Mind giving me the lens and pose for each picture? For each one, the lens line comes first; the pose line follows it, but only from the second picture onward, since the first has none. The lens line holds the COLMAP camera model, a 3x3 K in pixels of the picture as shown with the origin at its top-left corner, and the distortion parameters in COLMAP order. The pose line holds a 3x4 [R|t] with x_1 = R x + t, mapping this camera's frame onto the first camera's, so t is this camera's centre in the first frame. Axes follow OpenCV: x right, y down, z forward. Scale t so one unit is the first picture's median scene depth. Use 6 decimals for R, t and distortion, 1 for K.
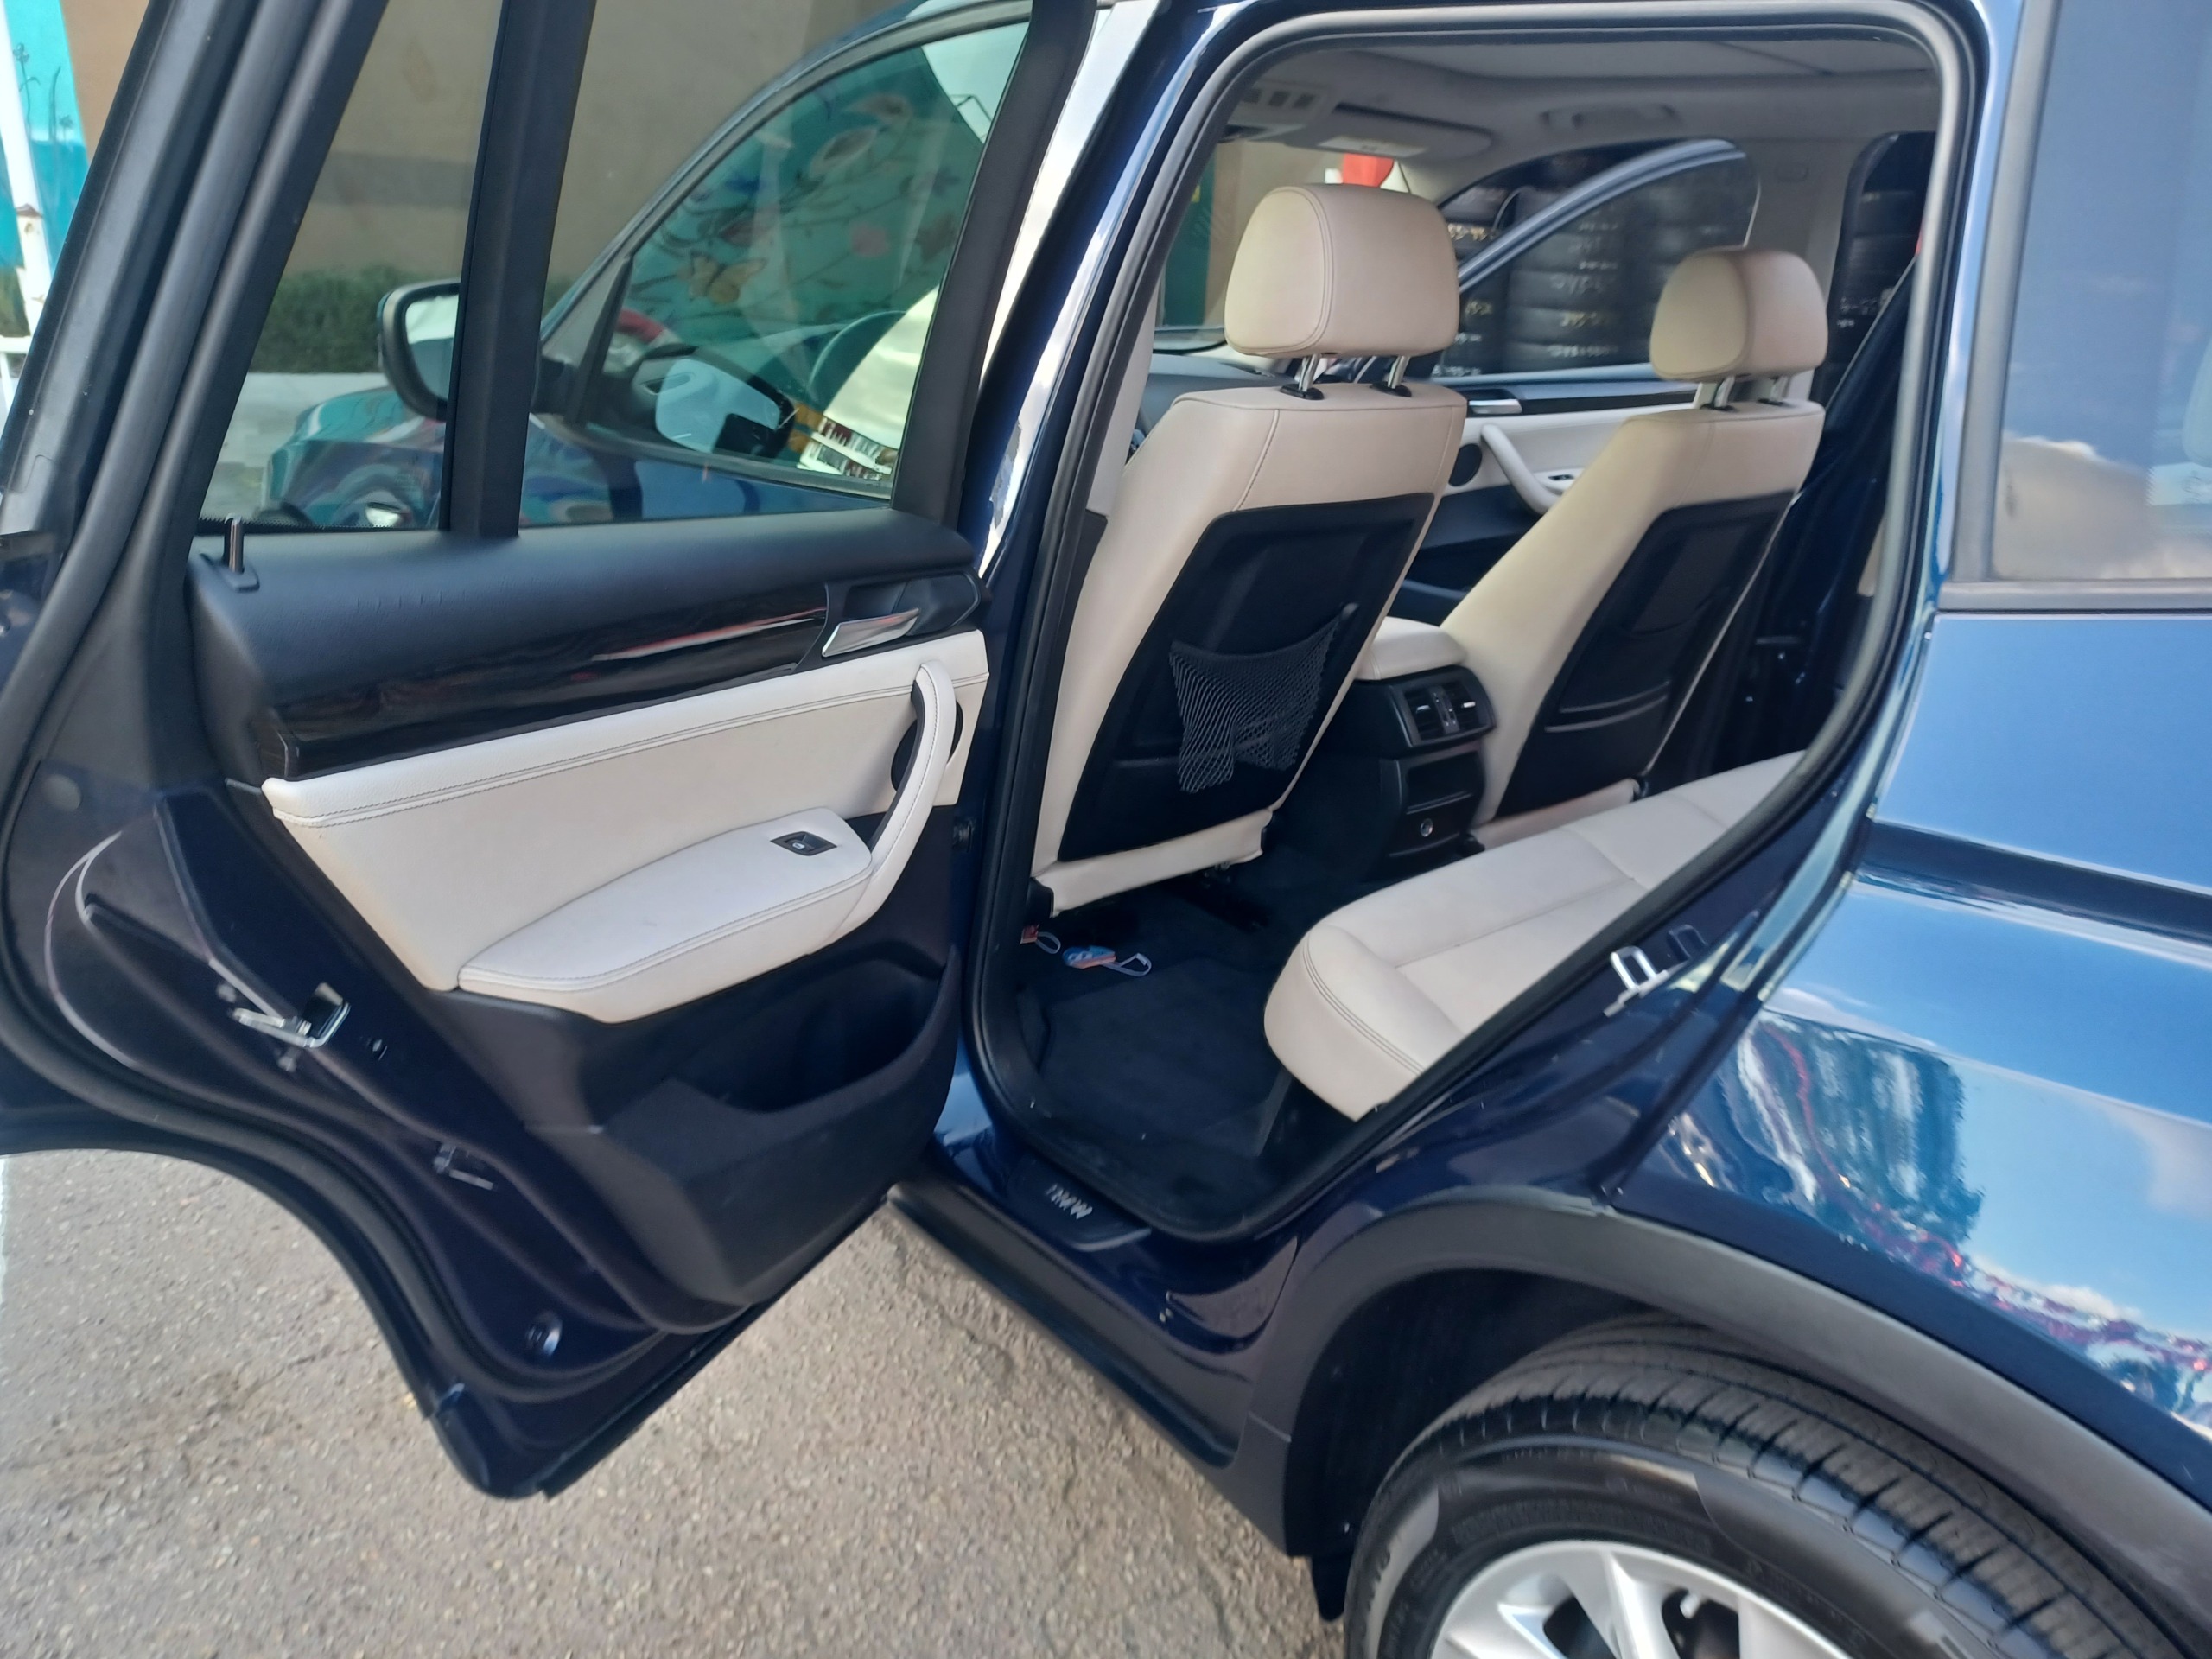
lens RADIAL K [[1650.3, 0, 1082.7], [0, 1650.3, 831.5], [0, 0, 1]] dist [0.065962, -0.041365]
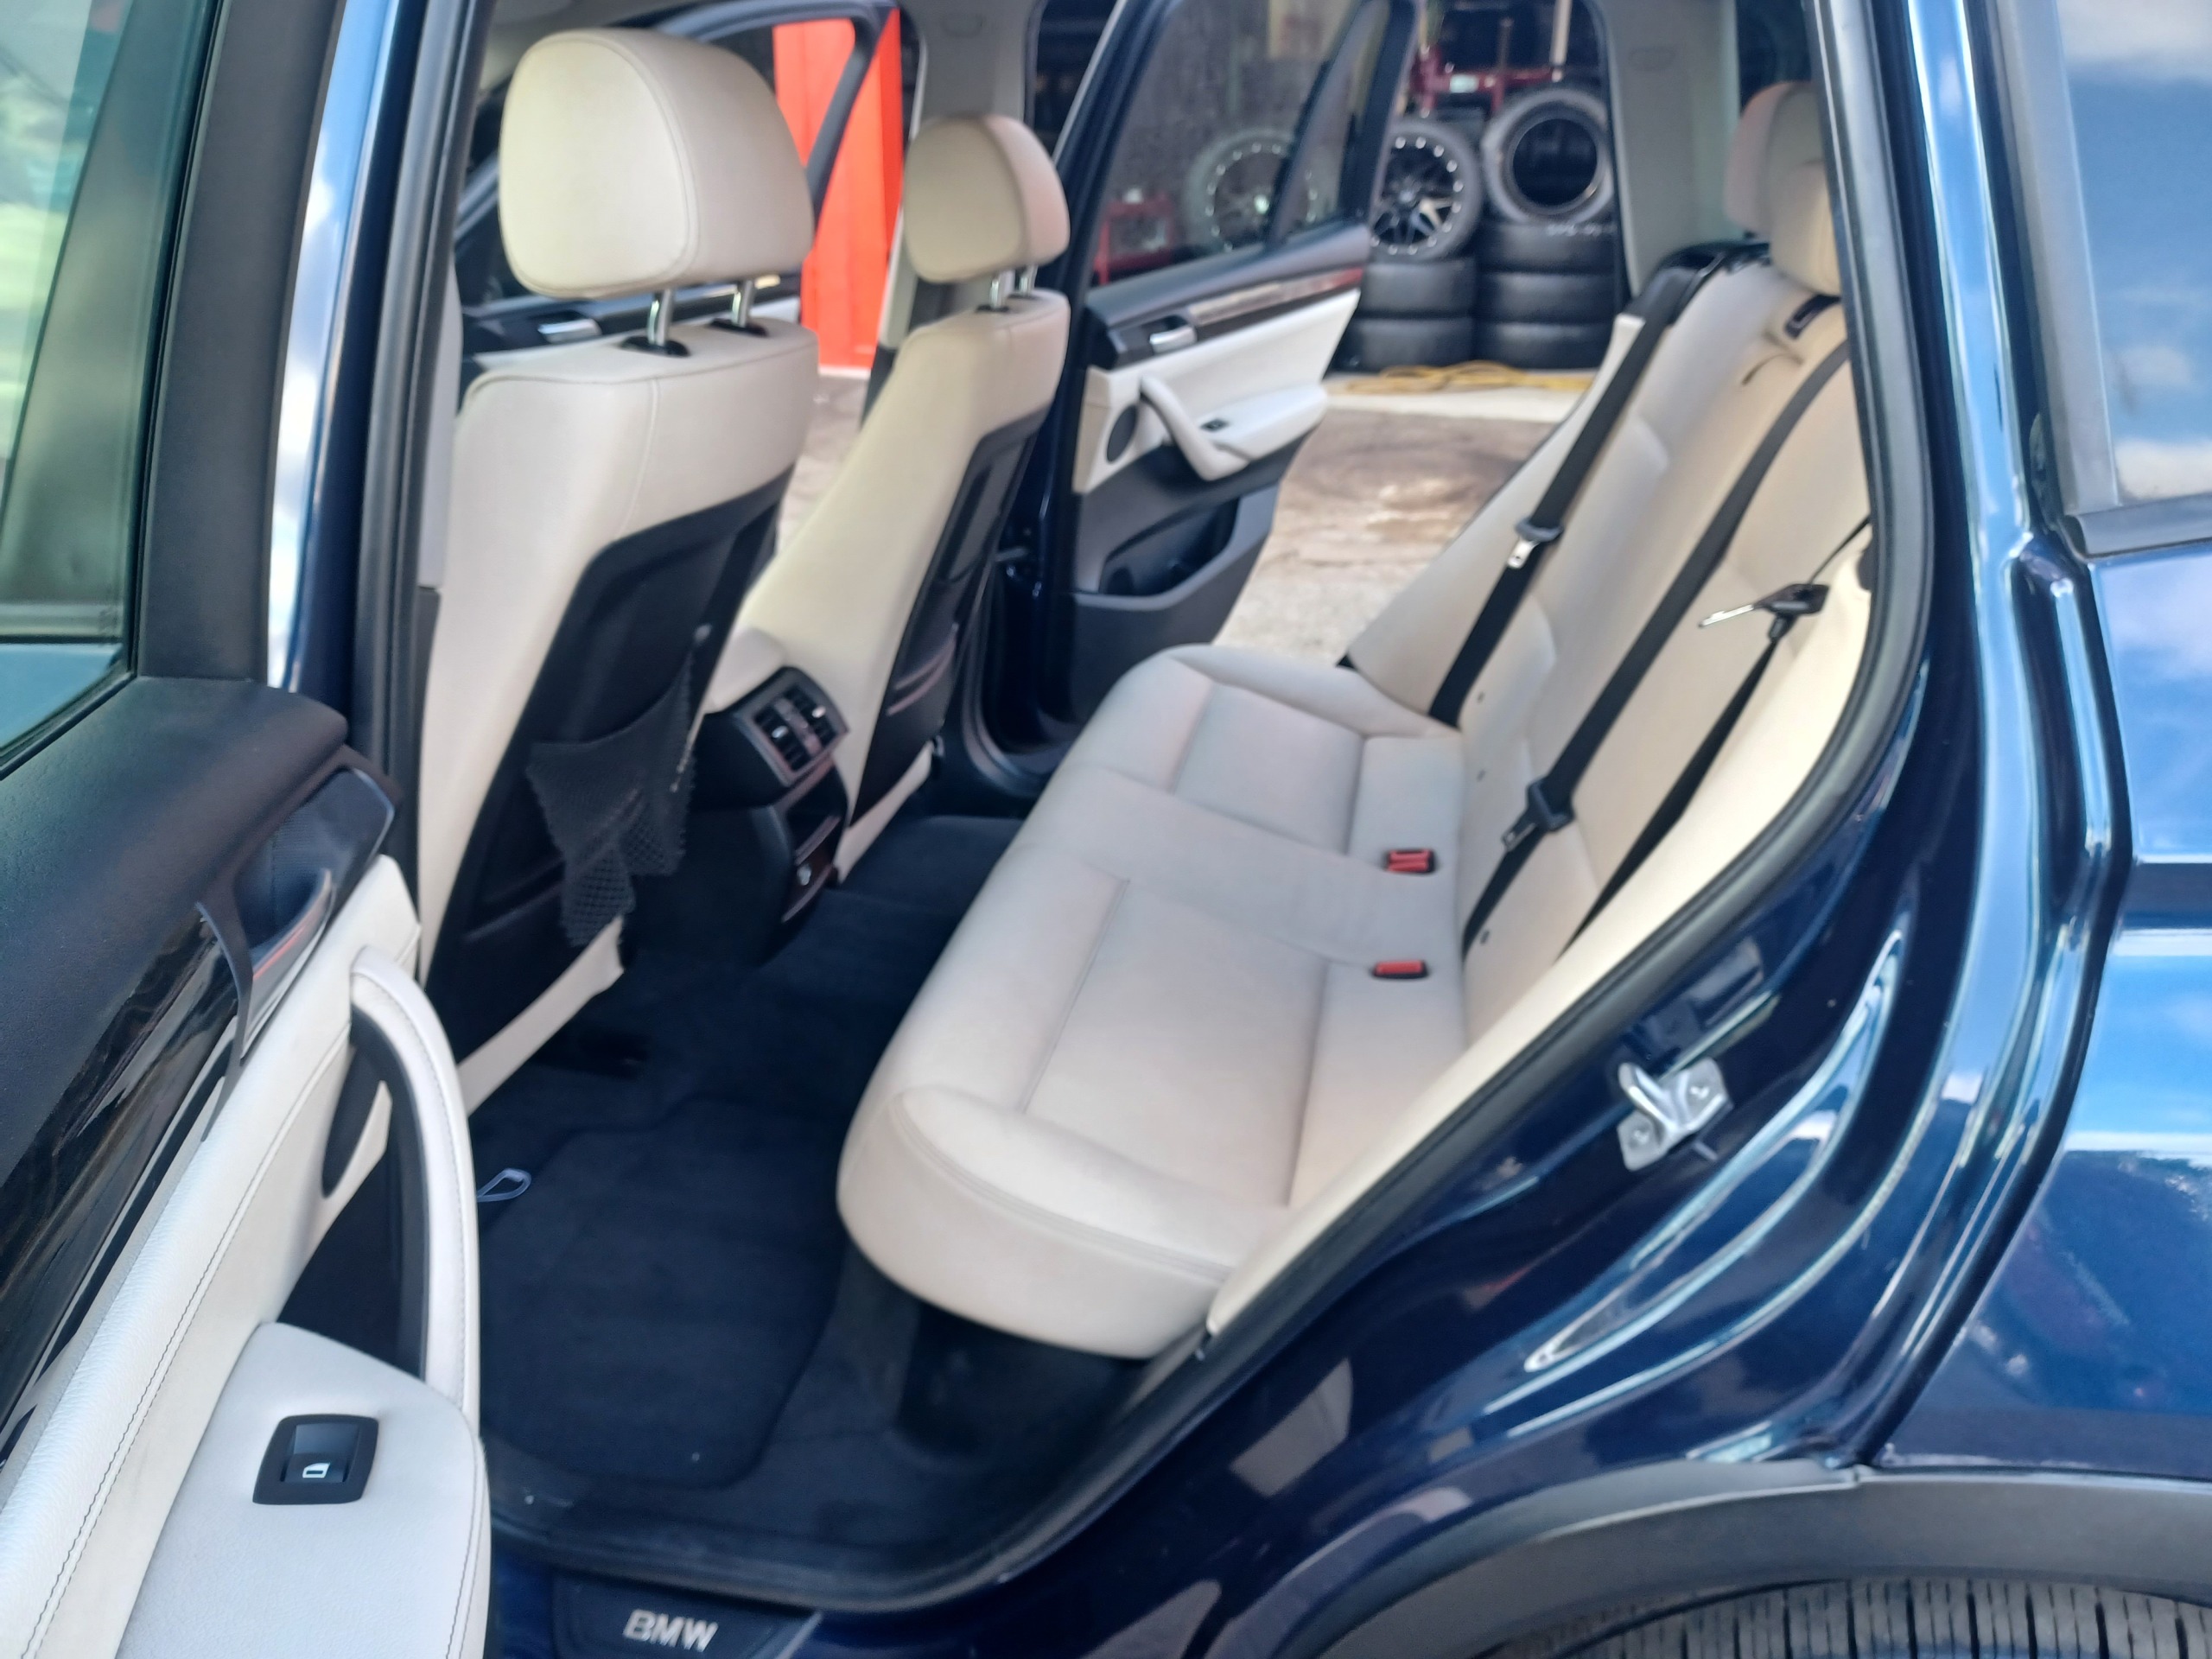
lens RADIAL K [[1641.7, 0, 1070.0], [0, 1641.7, 827.3], [0, 0, 1]] dist [0.066430, -0.092380]
pose [[0.792177, -0.274308, 0.545170, -0.120460], [0.245272, 0.961076, 0.127176, -0.096488], [-0.558836, 0.032969, 0.828623, 0.285988]]
